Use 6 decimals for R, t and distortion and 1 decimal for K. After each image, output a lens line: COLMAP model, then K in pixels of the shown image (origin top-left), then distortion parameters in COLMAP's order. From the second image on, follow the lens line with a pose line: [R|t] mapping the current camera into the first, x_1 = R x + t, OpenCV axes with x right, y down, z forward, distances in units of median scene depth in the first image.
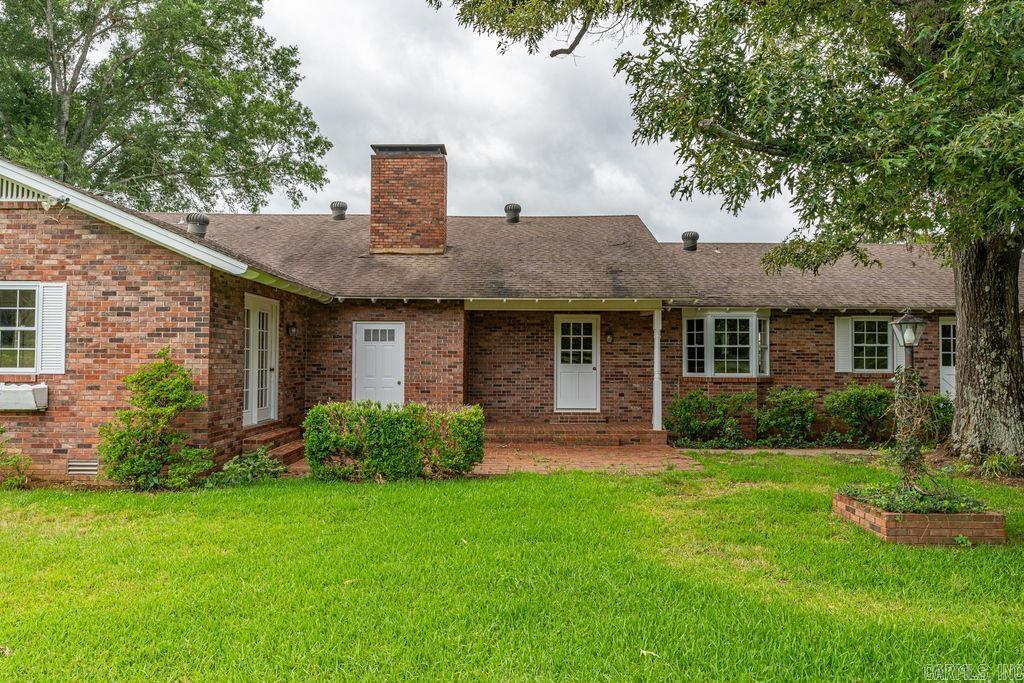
lens RADIAL K [[744.4, 0, 512.4], [0, 744.4, 342.4], [0, 0, 1]] dist [-0.004400, 0.003032]
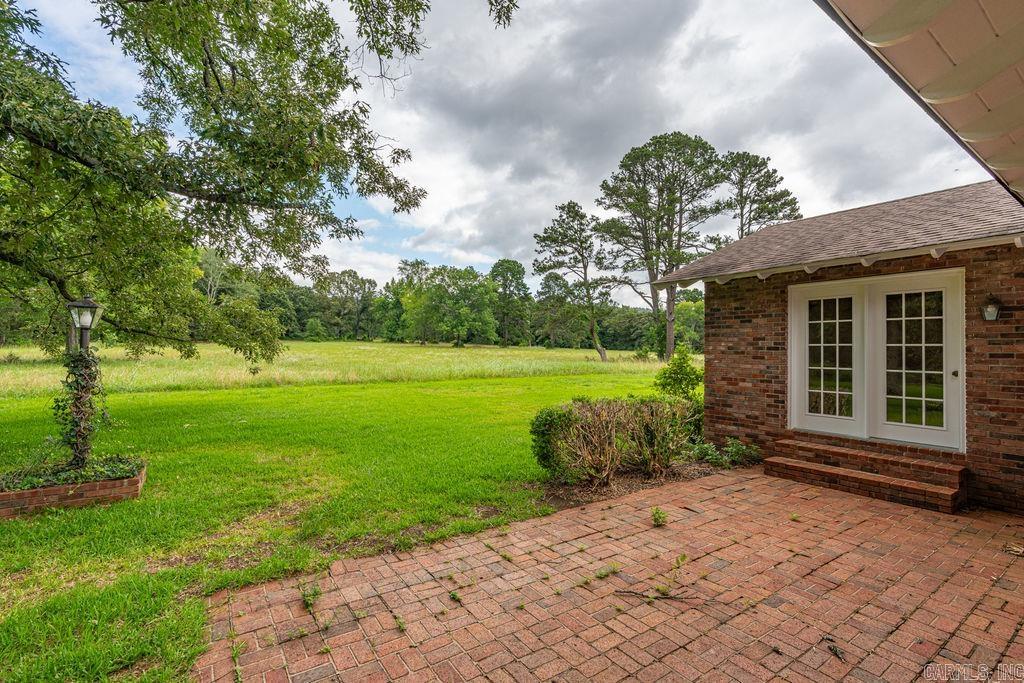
lens RADIAL K [[461.5, 0, 510.4], [0, 461.5, 339.5], [0, 0, 1]] dist [0.001118, 0.001731]
pose [[-0.830220, -0.032327, -0.556498, 0.198257], [-0.005908, 0.998771, -0.049205, 0.024443], [0.557405, -0.037563, -0.829390, 0.955288]]
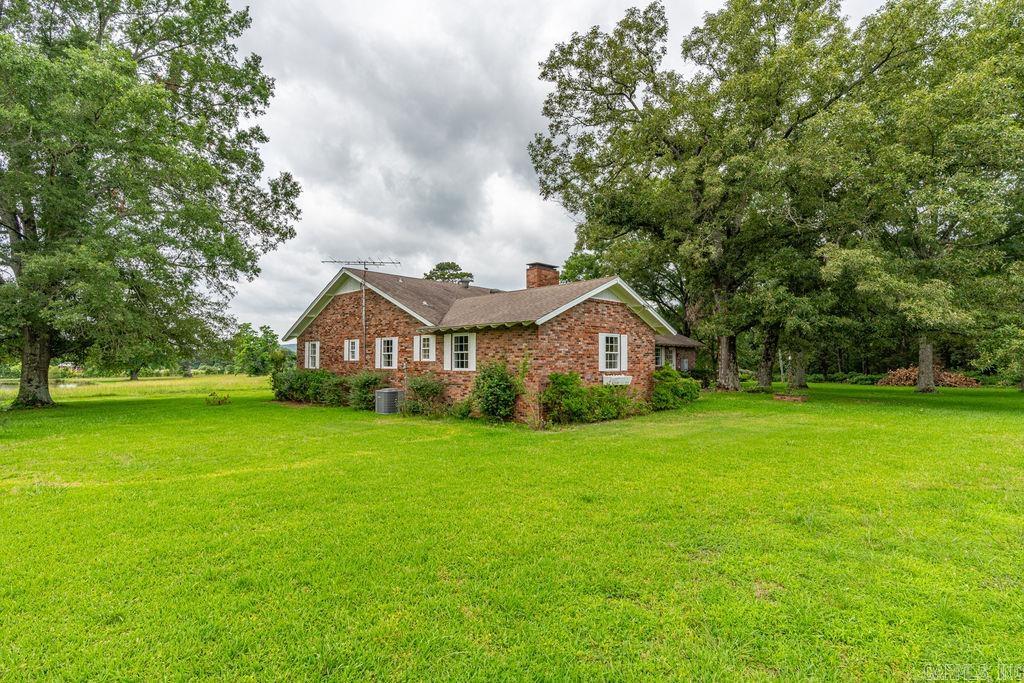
lens RADIAL K [[487.8, 0, 513.2], [0, 487.8, 348.1], [0, 0, 1]] dist [-0.008629, -0.000388]
pose [[0.710273, 0.013032, 0.703806, -1.342048], [-0.021592, 0.999761, 0.003279, -0.021840], [-0.703595, -0.017526, 0.710385, 0.037559]]
